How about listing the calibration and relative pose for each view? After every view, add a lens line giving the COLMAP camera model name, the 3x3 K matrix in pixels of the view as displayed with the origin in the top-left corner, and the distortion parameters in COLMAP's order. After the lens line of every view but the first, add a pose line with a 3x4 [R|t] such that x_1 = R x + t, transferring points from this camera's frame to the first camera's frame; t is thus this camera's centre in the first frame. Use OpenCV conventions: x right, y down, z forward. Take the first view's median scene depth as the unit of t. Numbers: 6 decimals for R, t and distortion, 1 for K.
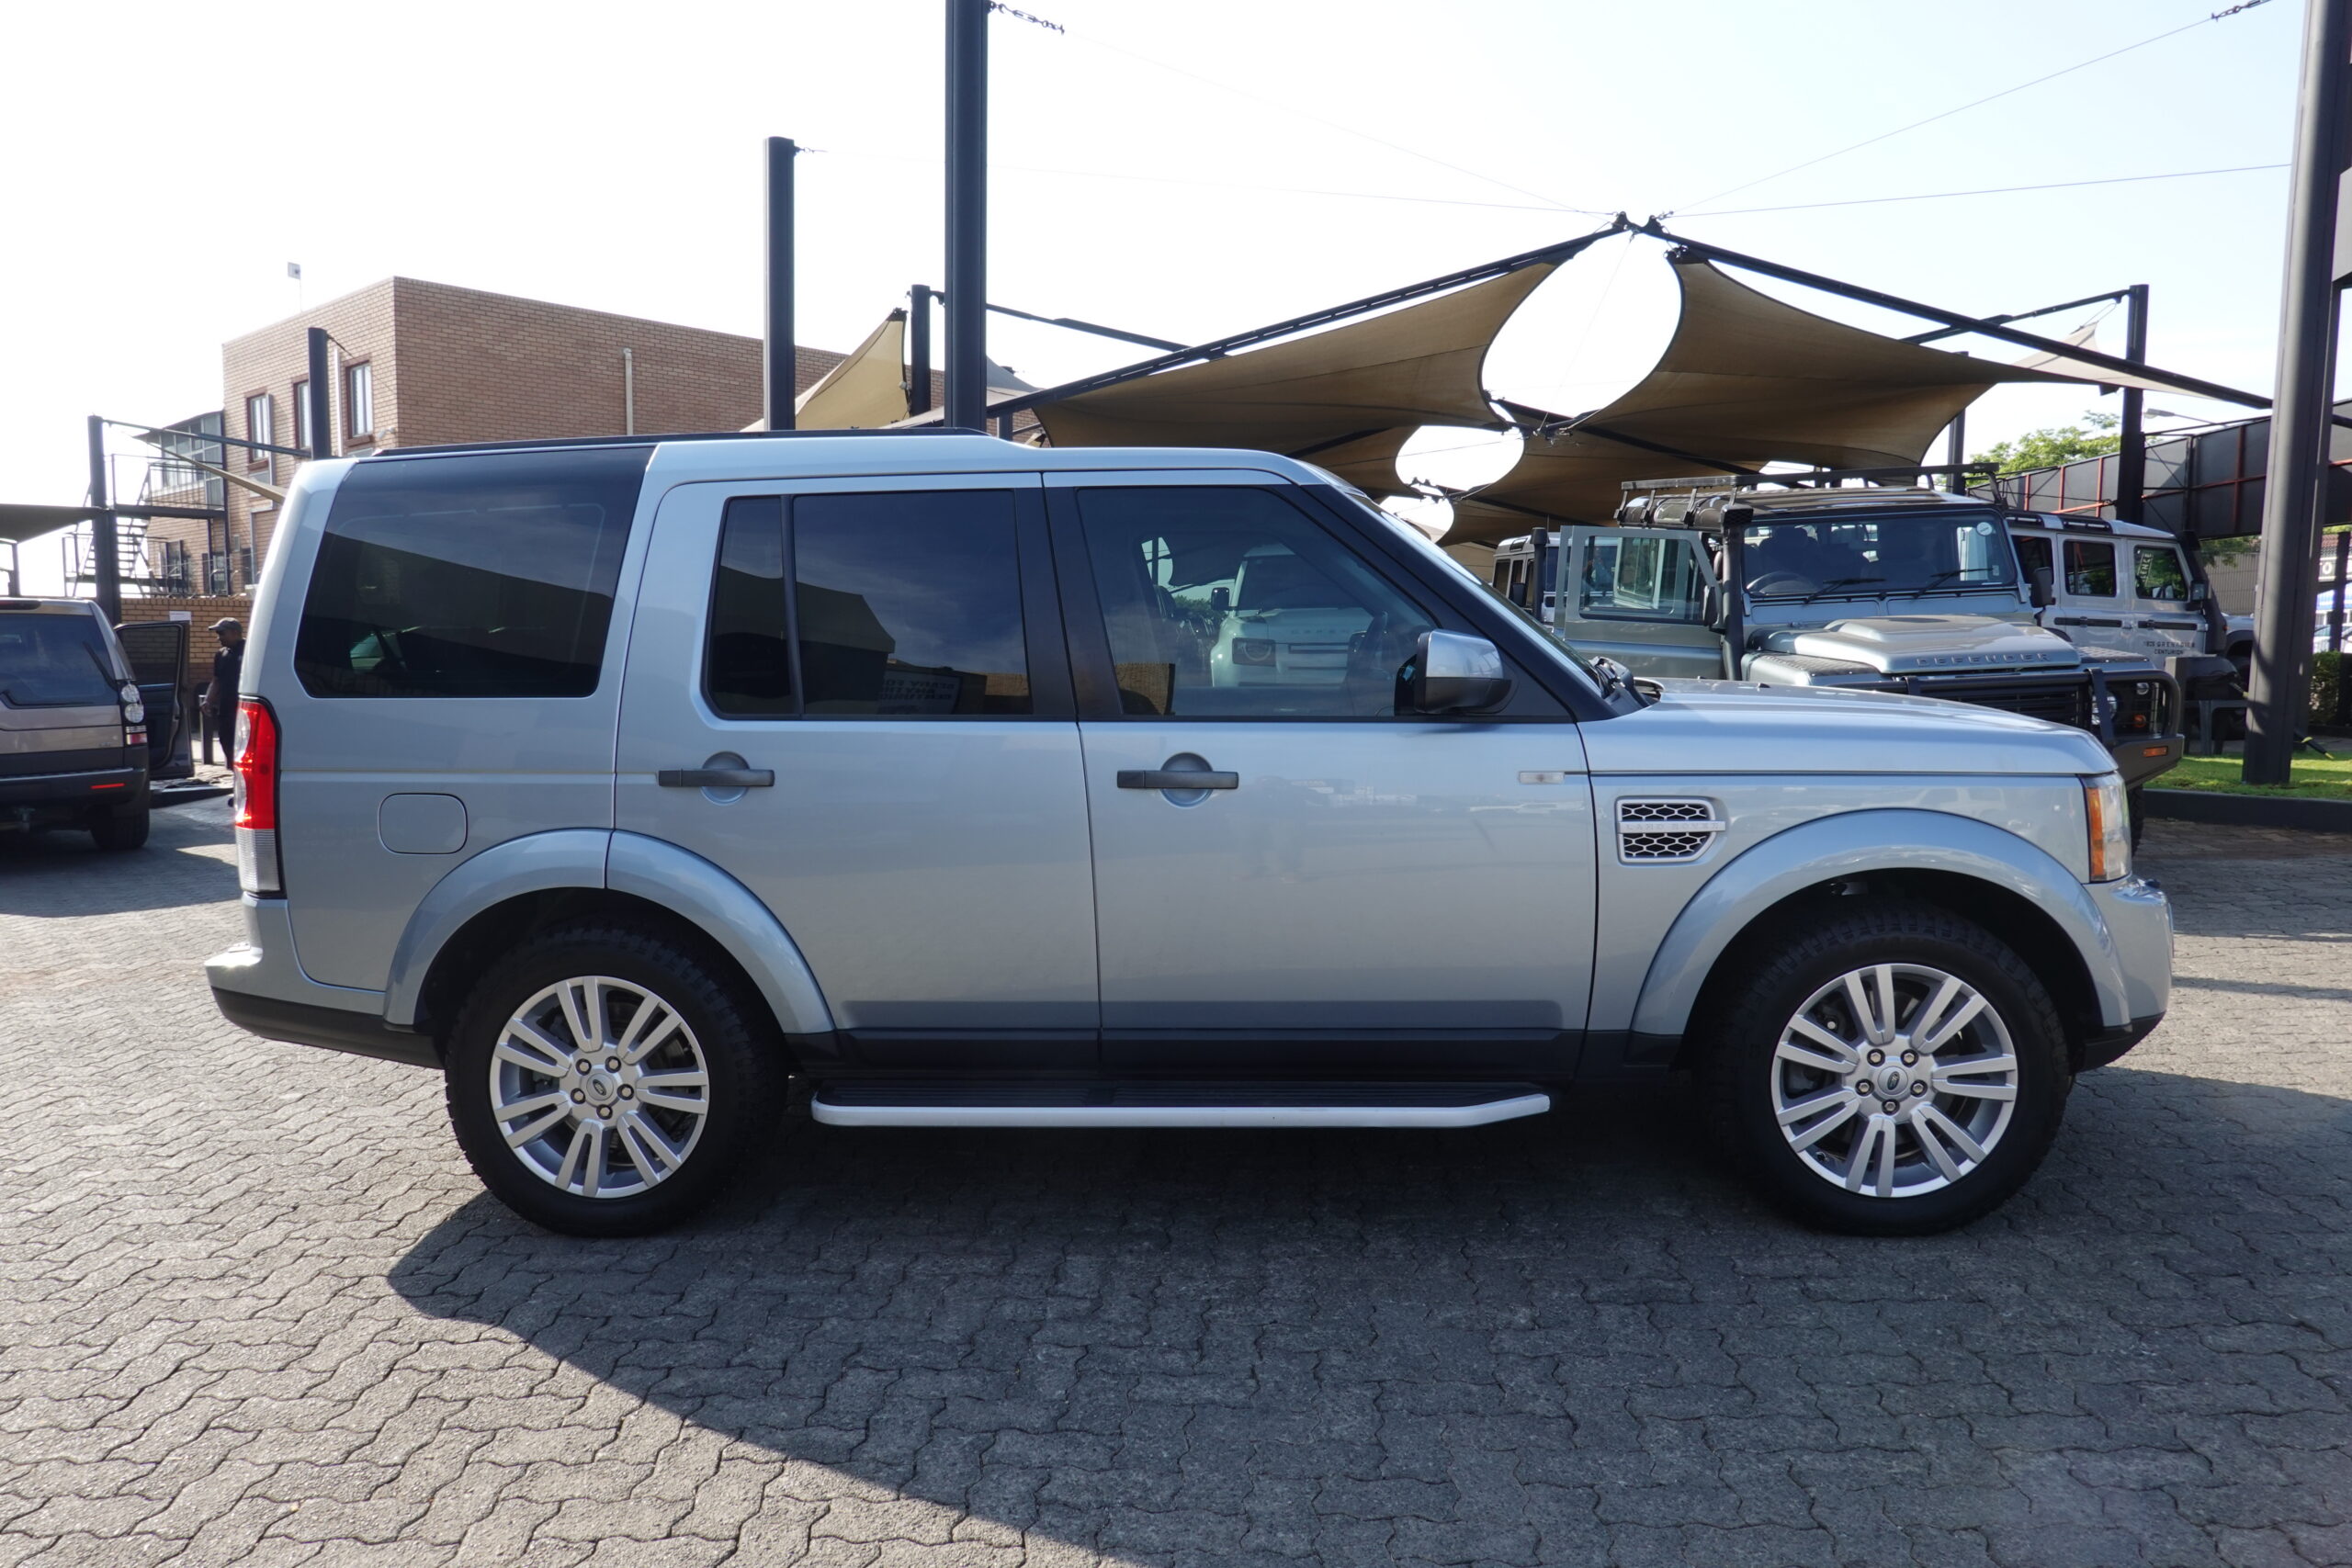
lens RADIAL K [[1566.8, 0, 1178.5], [0, 1566.8, 795.0], [0, 0, 1]] dist [-0.001385, -0.001640]
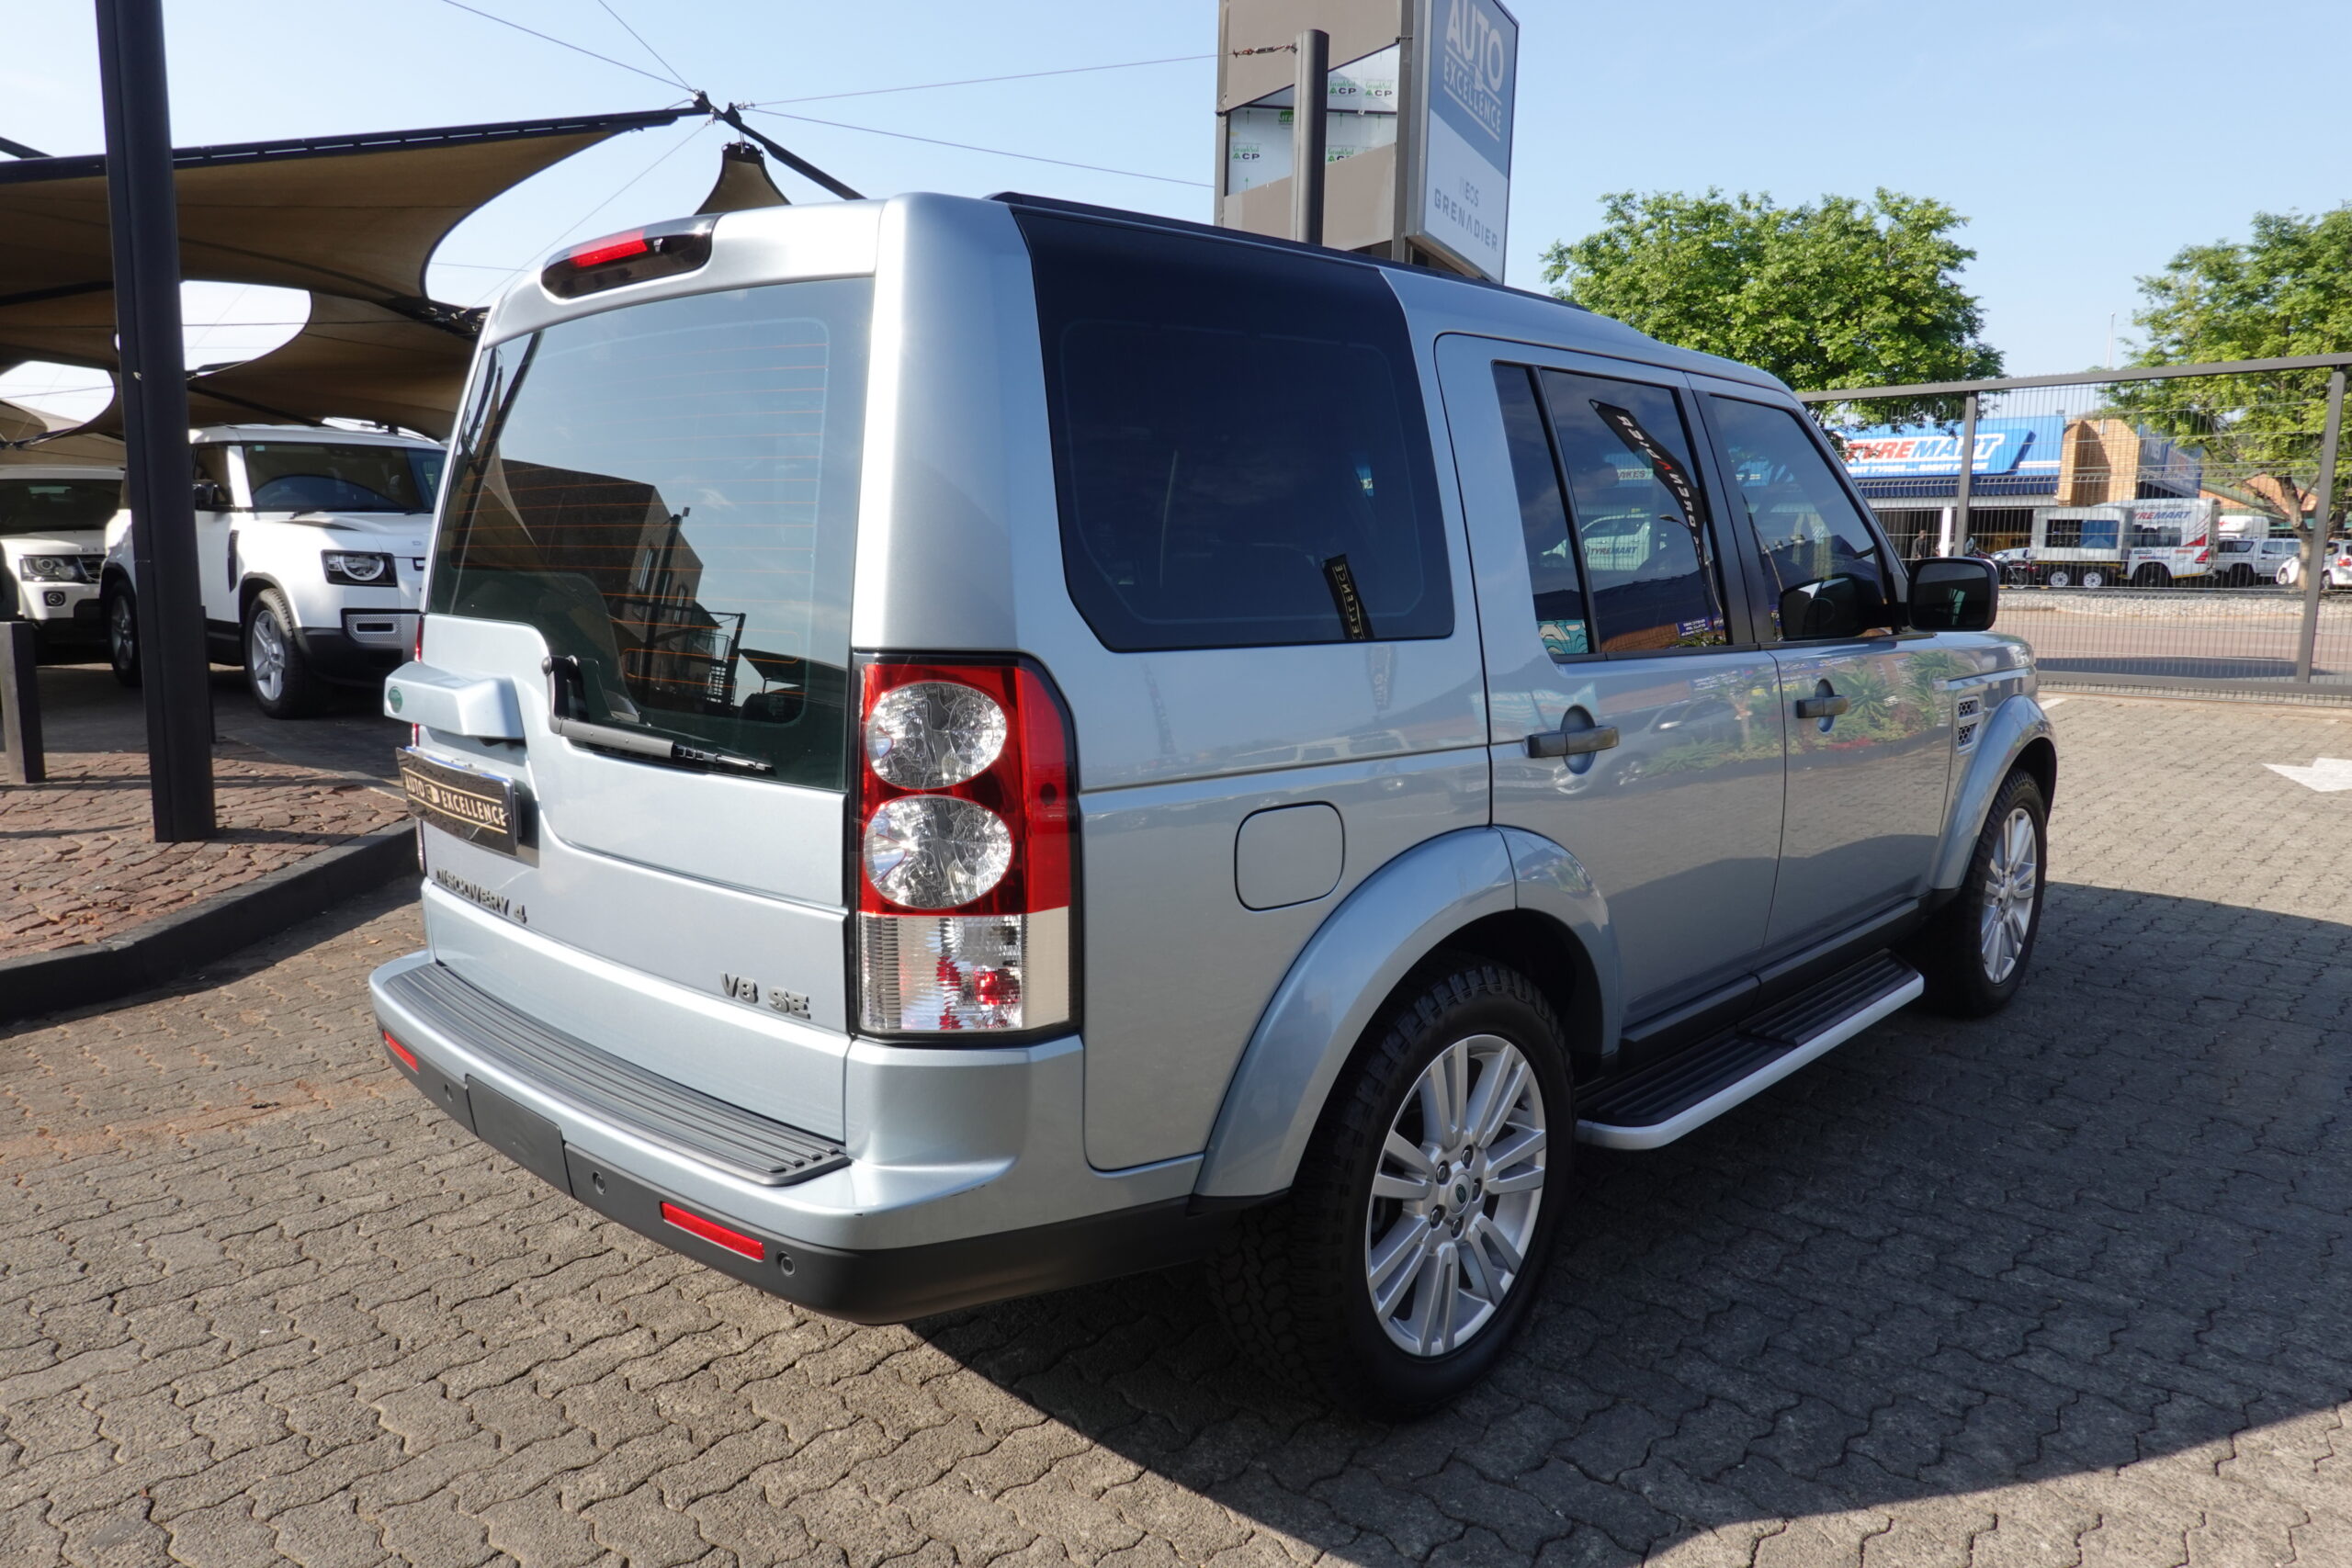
lens RADIAL K [[1566.8, 0, 1172.5], [0, 1566.8, 794.3], [0, 0, 1]] dist [-0.001385, -0.001640]
pose [[0.634932, -0.104160, 0.765514, -1.031552], [0.064101, 0.994556, 0.082158, -0.062750], [-0.769904, -0.003095, 0.638152, 0.689222]]
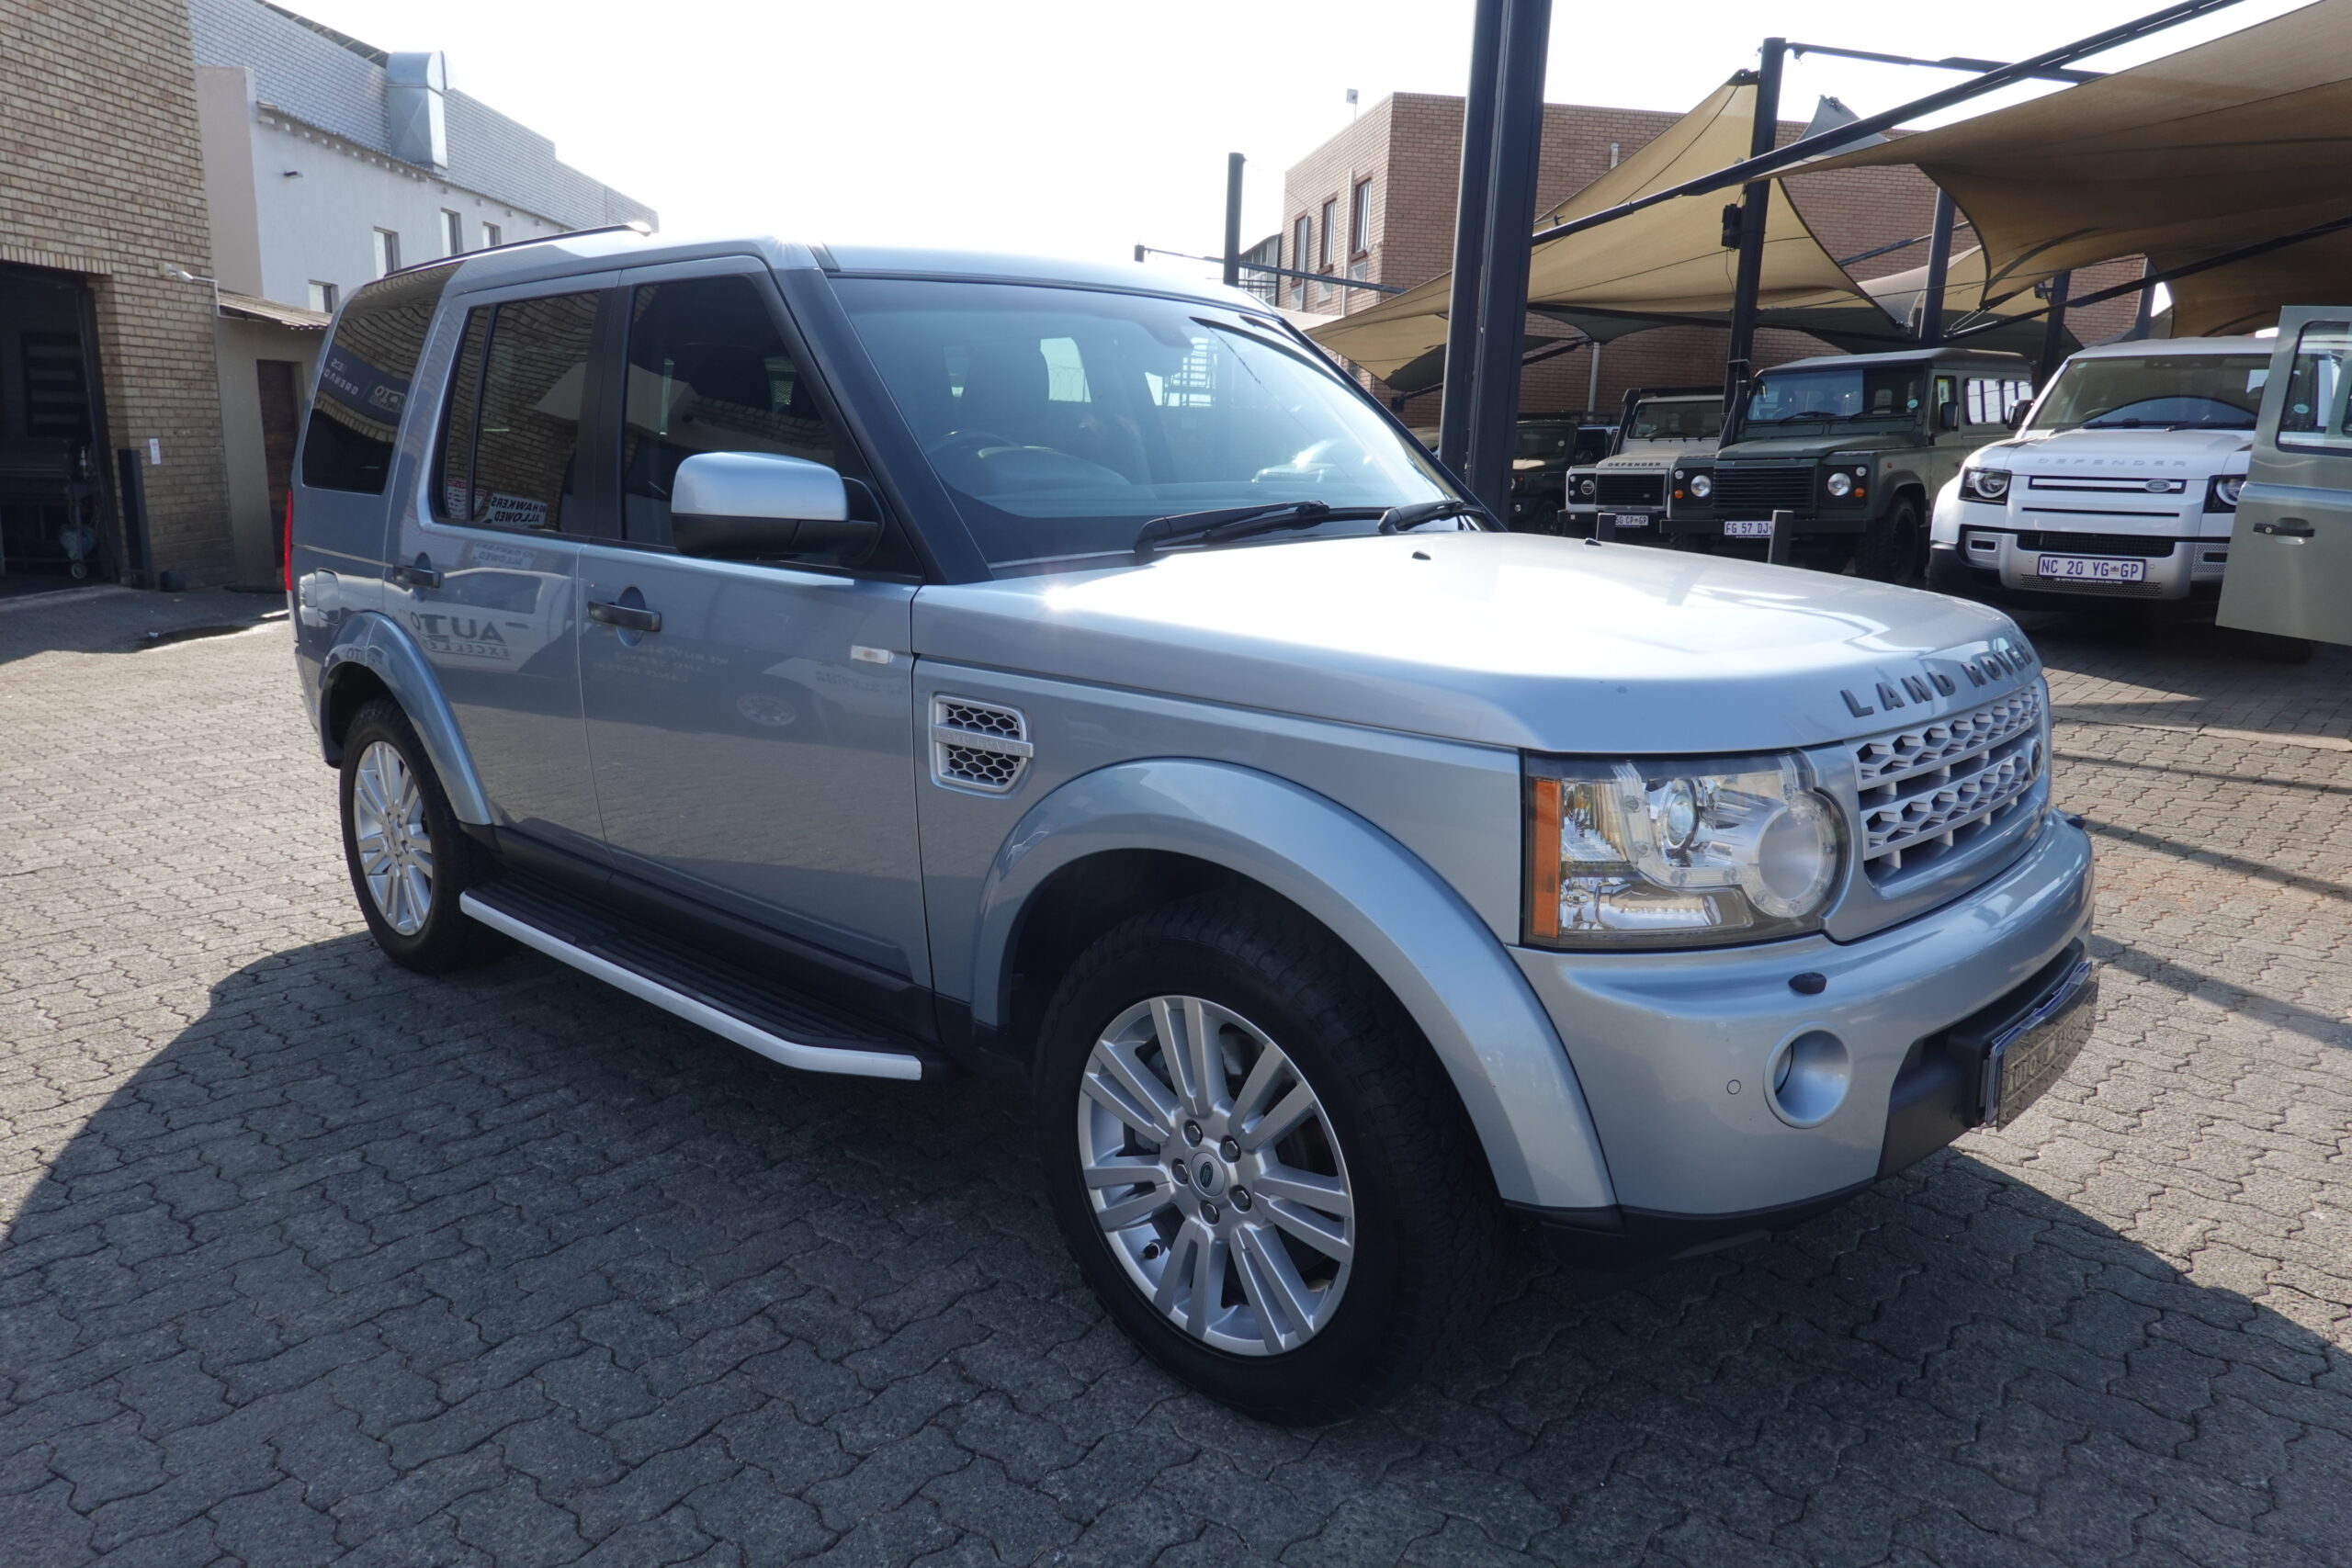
lens RADIAL K [[1566.8, 0, 1172.1], [0, 1566.8, 787.0], [0, 0, 1]] dist [-0.001385, -0.001640]
pose [[0.777948, 0.157477, -0.608275, 0.815111], [-0.087929, 0.985842, 0.142769, -0.068705], [0.622146, -0.057582, 0.780781, 0.488077]]
